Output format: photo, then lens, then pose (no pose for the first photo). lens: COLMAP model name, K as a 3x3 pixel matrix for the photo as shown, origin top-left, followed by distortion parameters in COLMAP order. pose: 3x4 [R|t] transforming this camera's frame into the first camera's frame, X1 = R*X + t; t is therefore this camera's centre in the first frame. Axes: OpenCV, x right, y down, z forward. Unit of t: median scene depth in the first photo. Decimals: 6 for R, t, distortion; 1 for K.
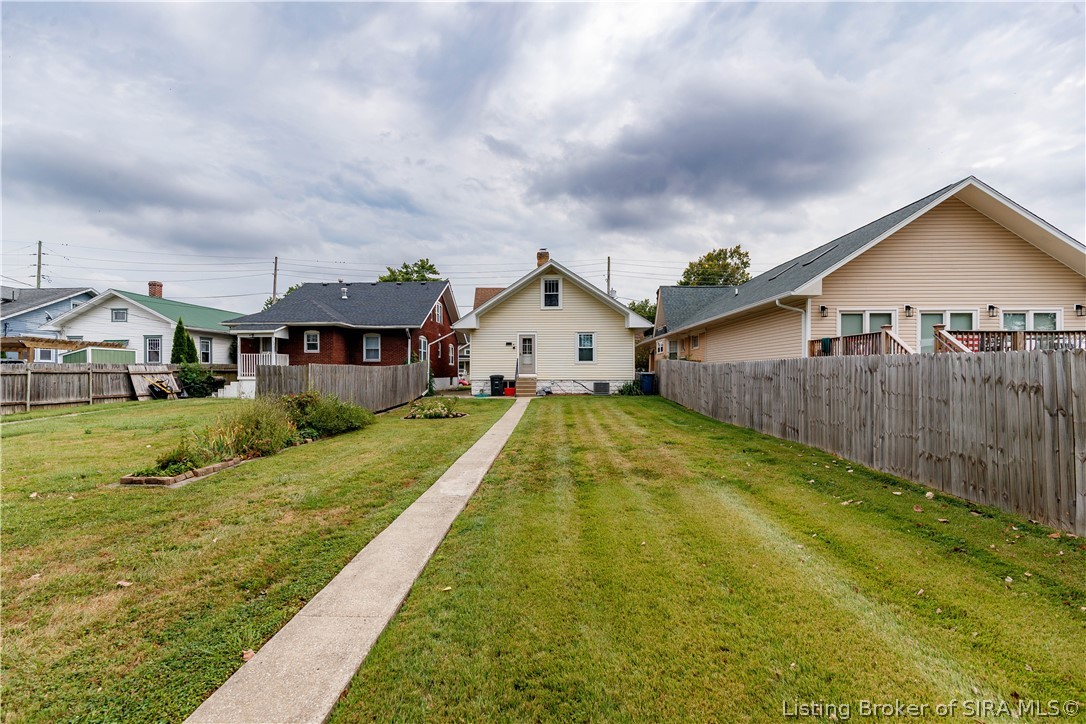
lens RADIAL K [[512.6, 0, 543.0], [0, 512.6, 362.0], [0, 0, 1]] dist [0.005951, 0.000215]
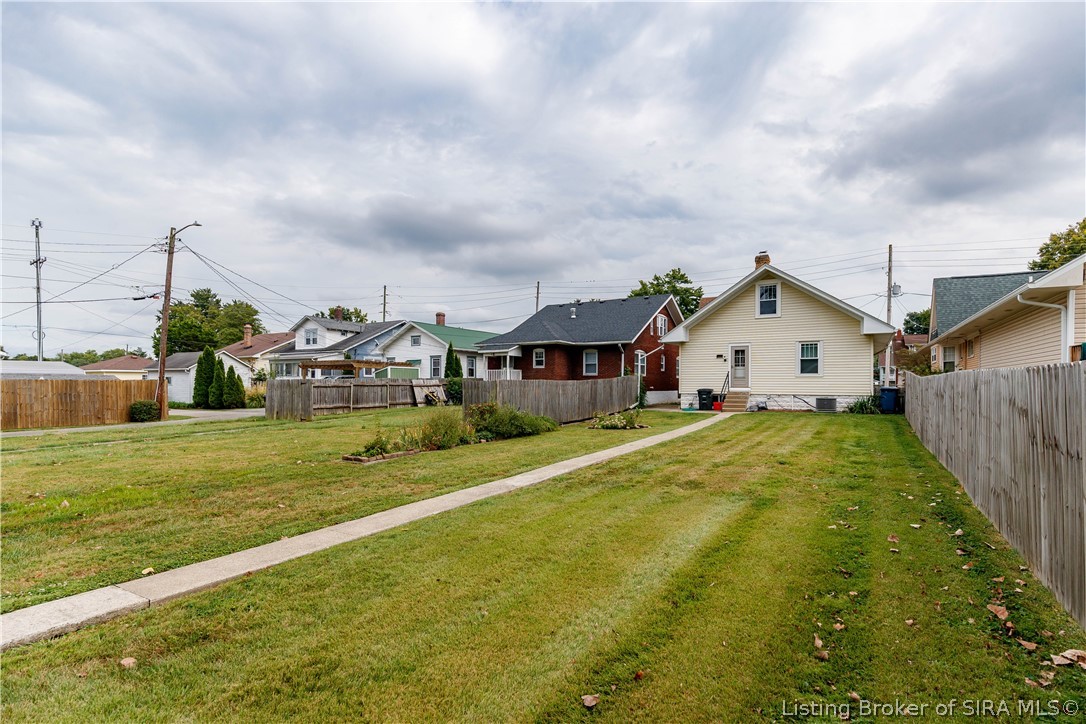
lens RADIAL K [[537.1, 0, 549.5], [0, 537.1, 369.0], [0, 0, 1]] dist [-0.002554, -0.000617]
pose [[0.878525, -0.011345, -0.477562, 0.130835], [0.007202, 0.999919, -0.010505, -0.003234], [0.477643, 0.005789, 0.878535, -0.030435]]
